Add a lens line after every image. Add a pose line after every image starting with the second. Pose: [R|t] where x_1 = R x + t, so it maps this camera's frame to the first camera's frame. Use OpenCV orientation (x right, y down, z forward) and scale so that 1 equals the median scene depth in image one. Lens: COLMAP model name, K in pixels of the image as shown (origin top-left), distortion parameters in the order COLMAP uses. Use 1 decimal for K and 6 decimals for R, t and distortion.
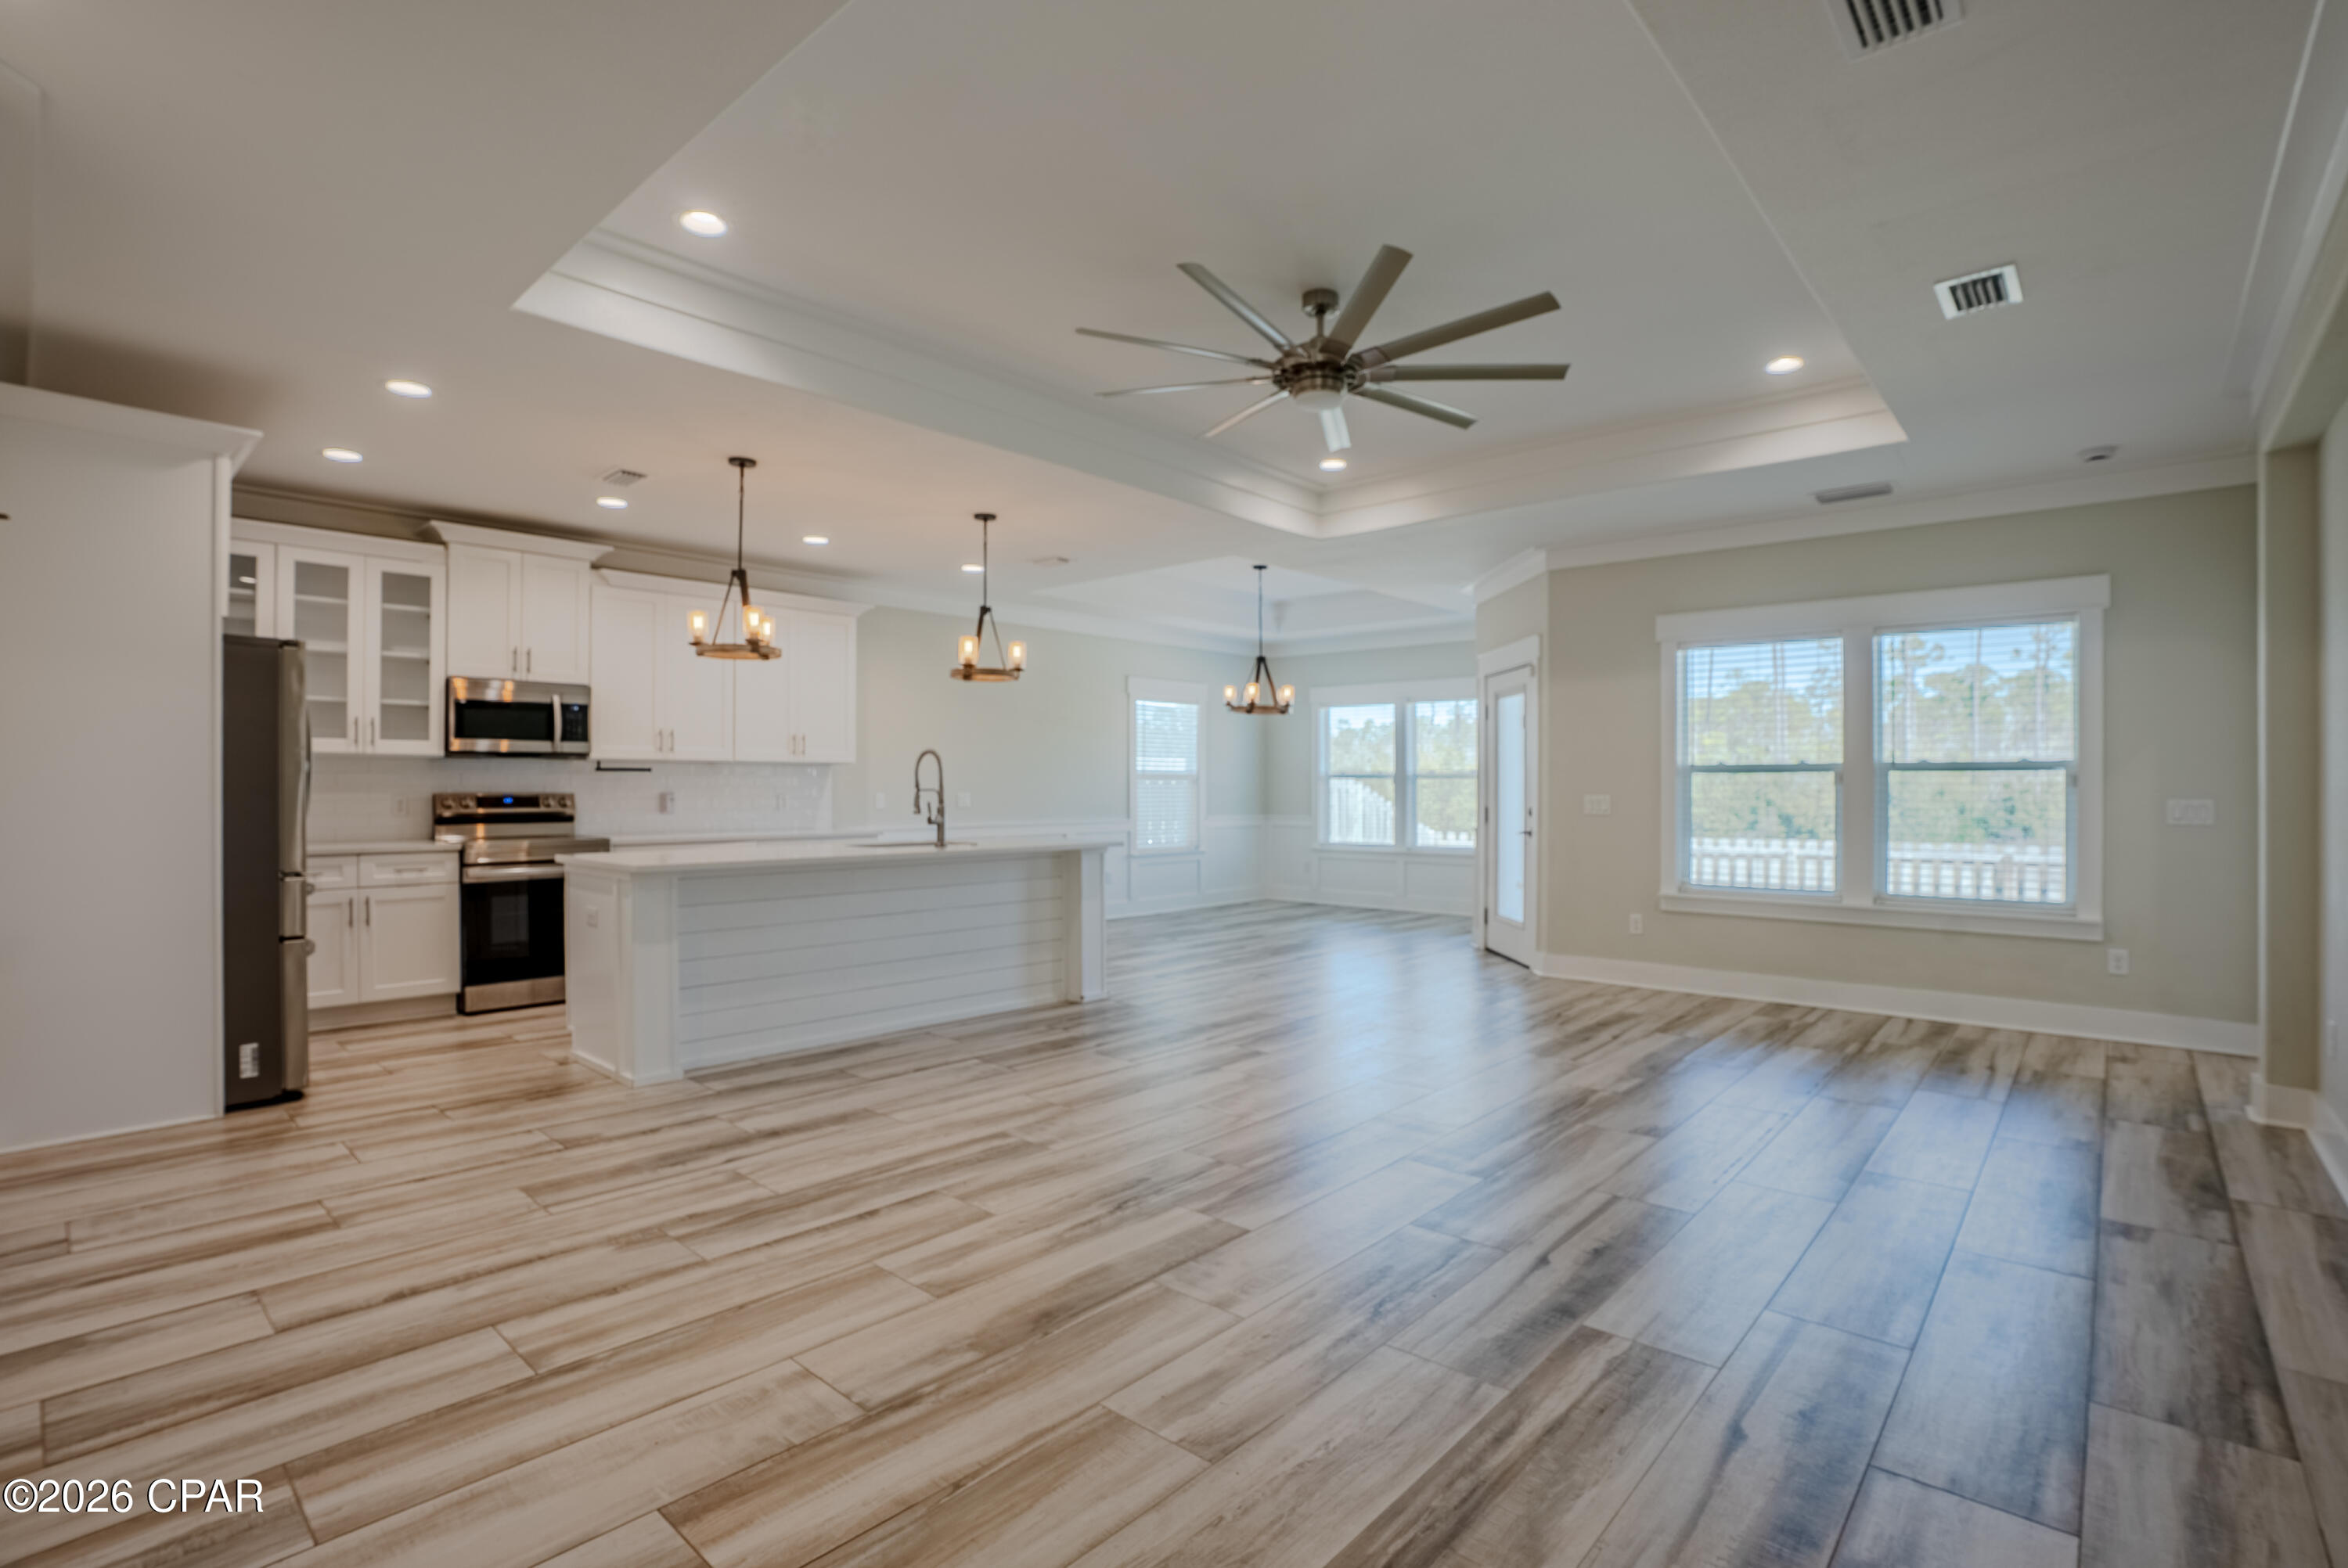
lens RADIAL K [[1104.3, 0, 1166.8], [0, 1104.3, 787.0], [0, 0, 1]] dist [-0.066002, 0.022294]
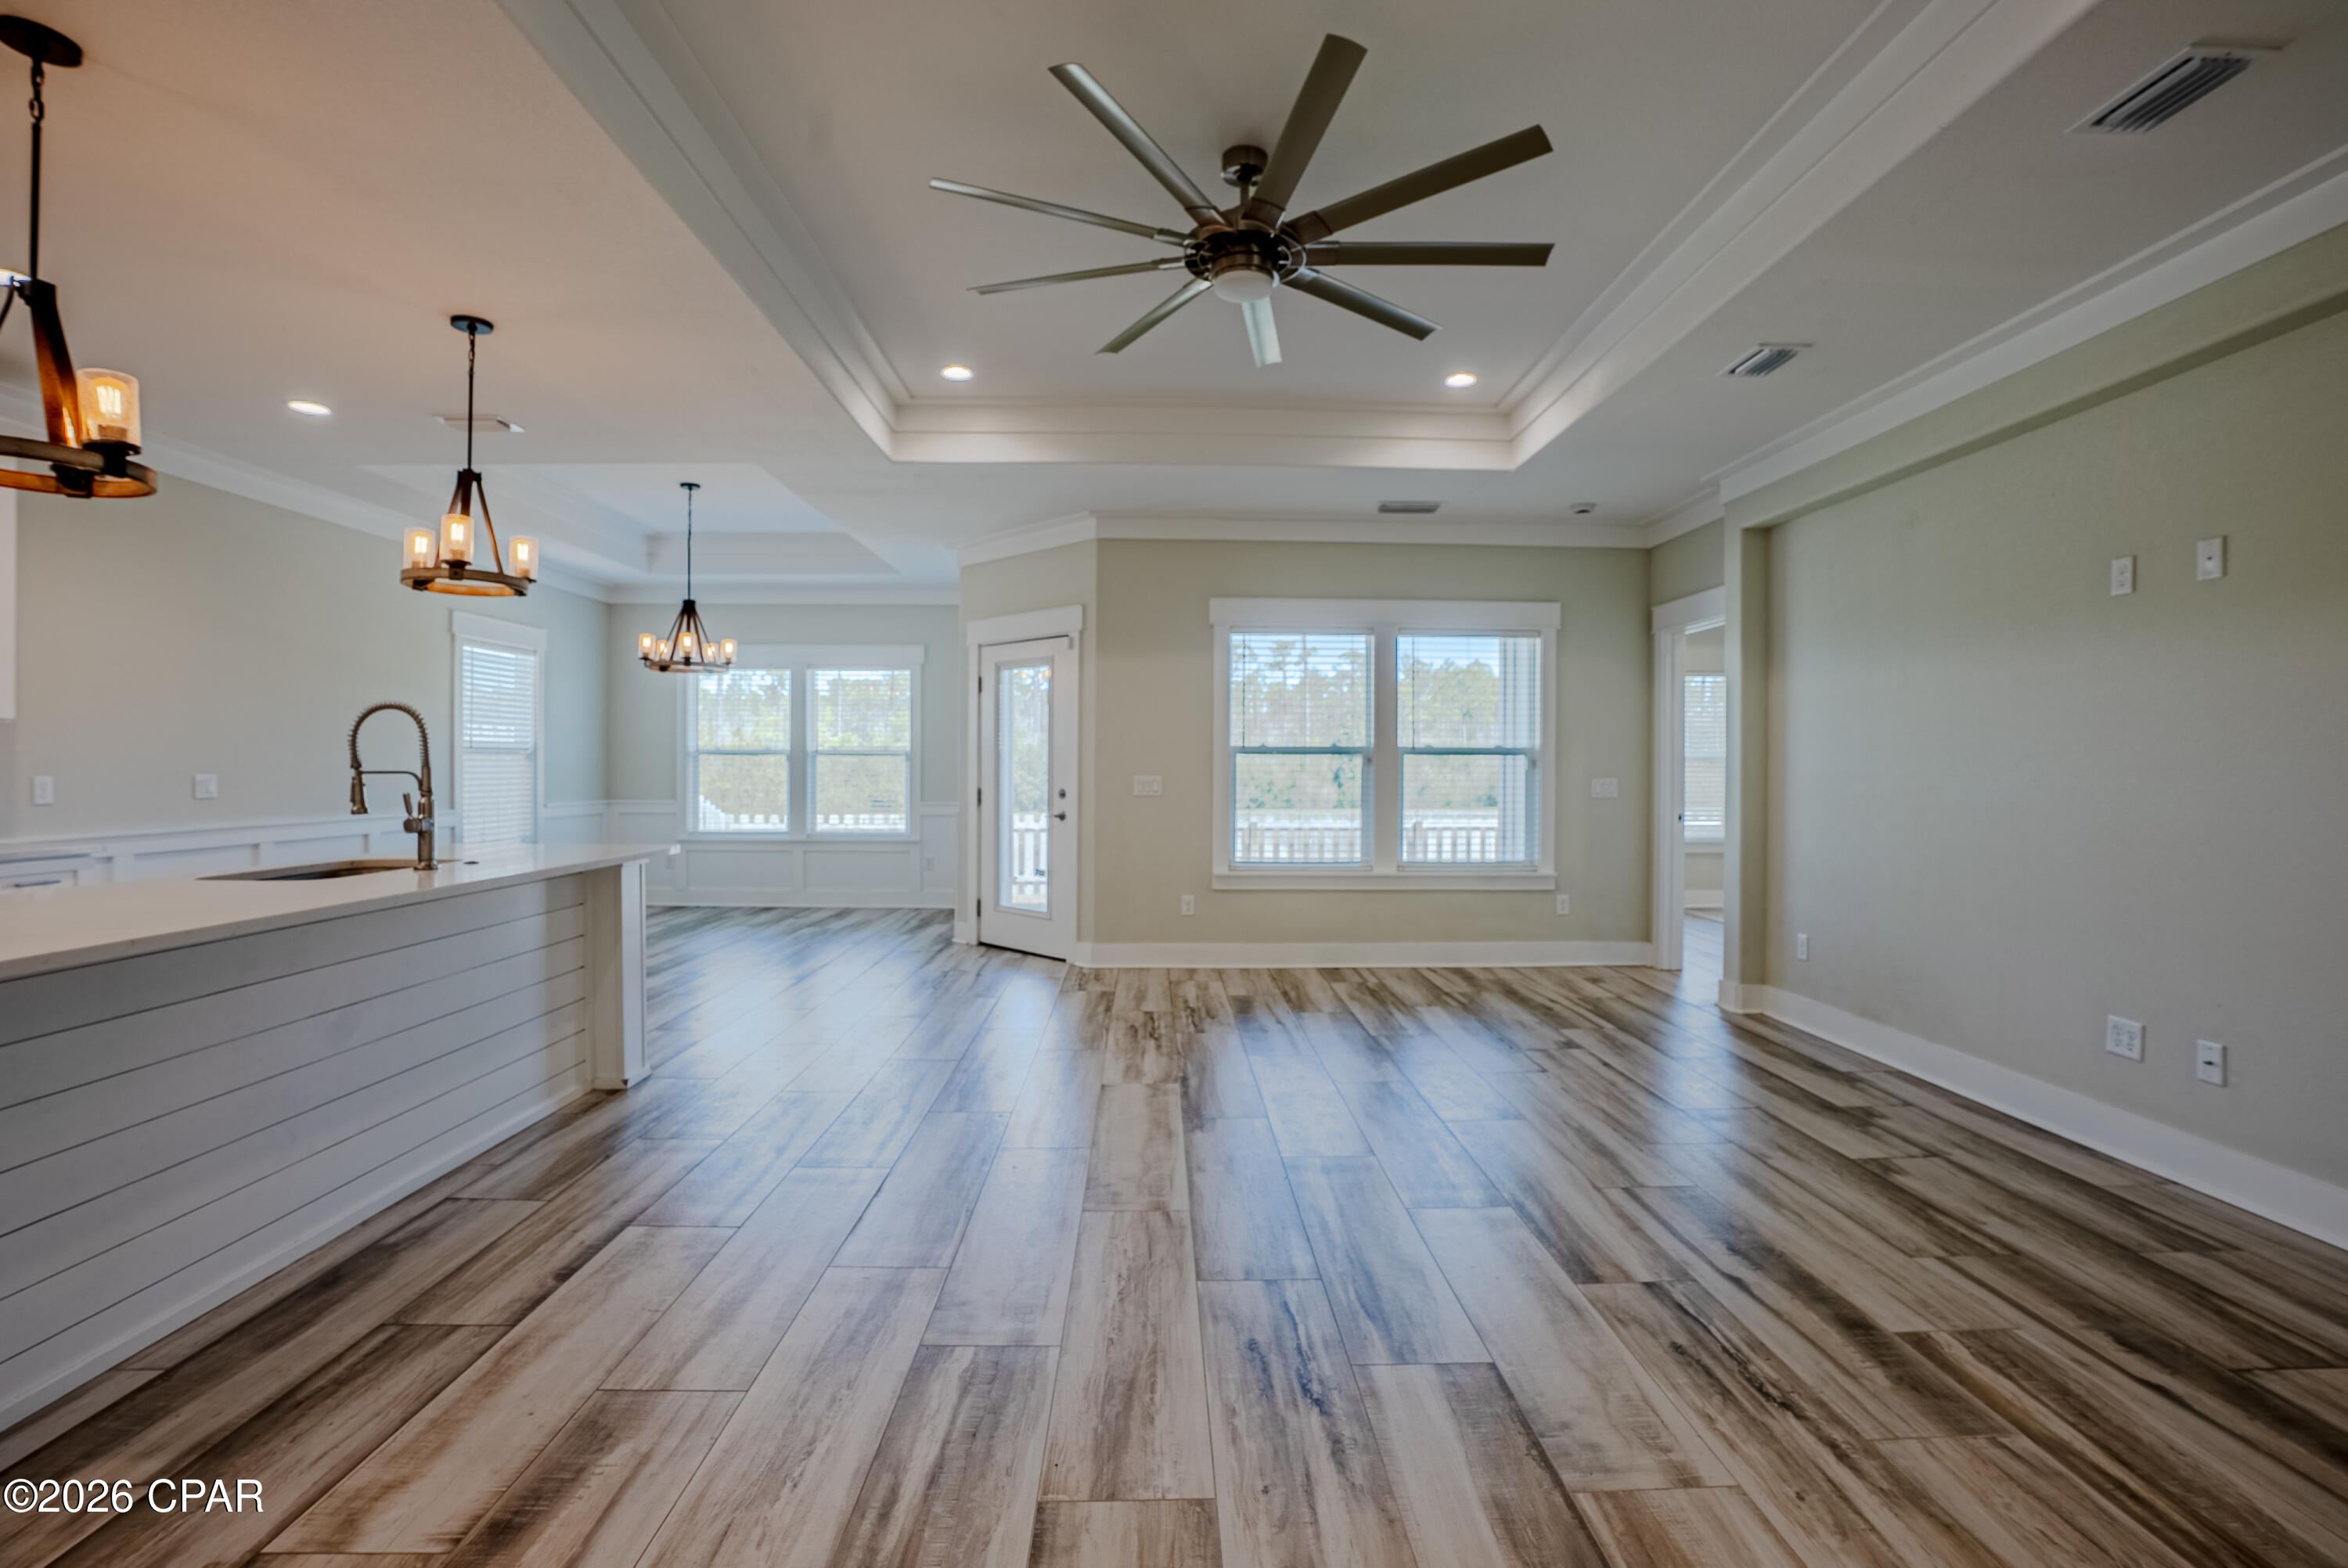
lens RADIAL K [[1104.3, 0, 1184.2], [0, 1104.3, 751.1], [0, 0, 1]] dist [-0.066002, 0.022294]
pose [[0.722837, 0.010836, 0.690934, -0.287972], [-0.002894, 0.999916, -0.012654, -0.002159], [-0.691013, 0.007147, 0.722807, 0.295569]]
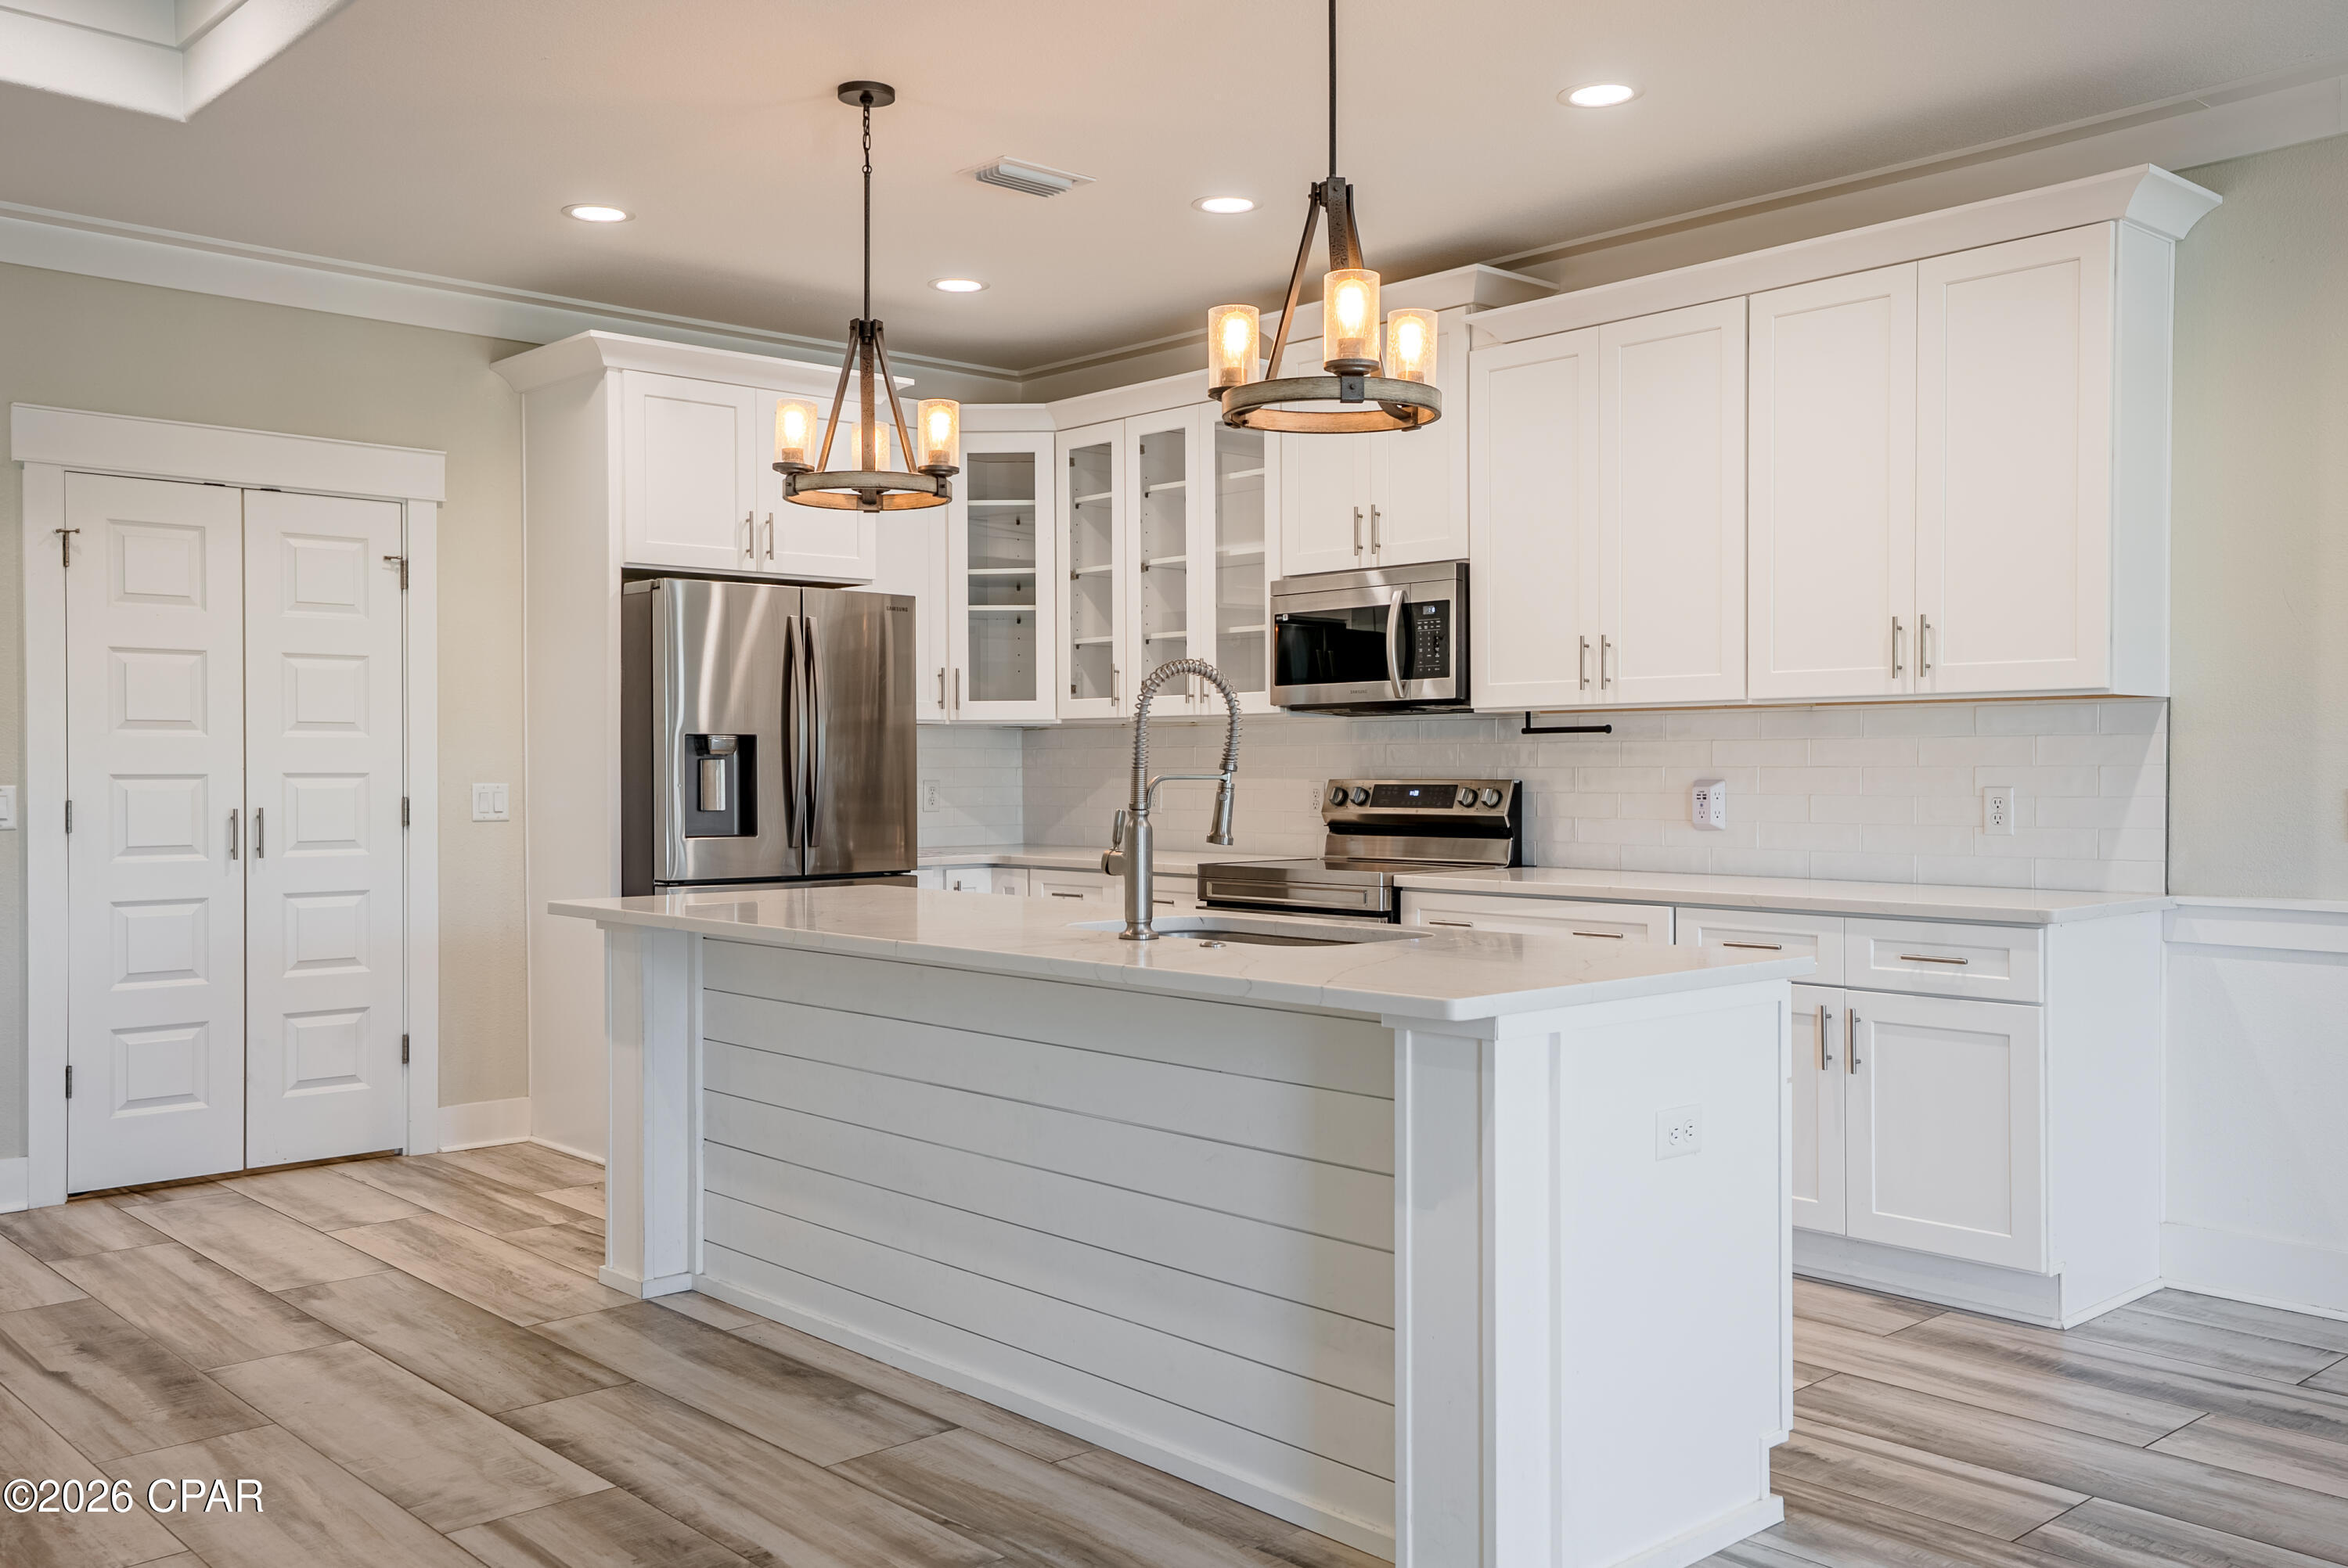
lens RADIAL K [[1957.8, 0, 1174.3], [0, 1957.8, 801.2], [0, 0, 1]] dist [0.024561, 0.029880]
pose [[-0.092051, 0.016723, -0.995614, 0.383001], [0.002457, 0.999860, 0.016567, 0.000107], [0.995751, -0.000921, -0.092080, 0.999305]]
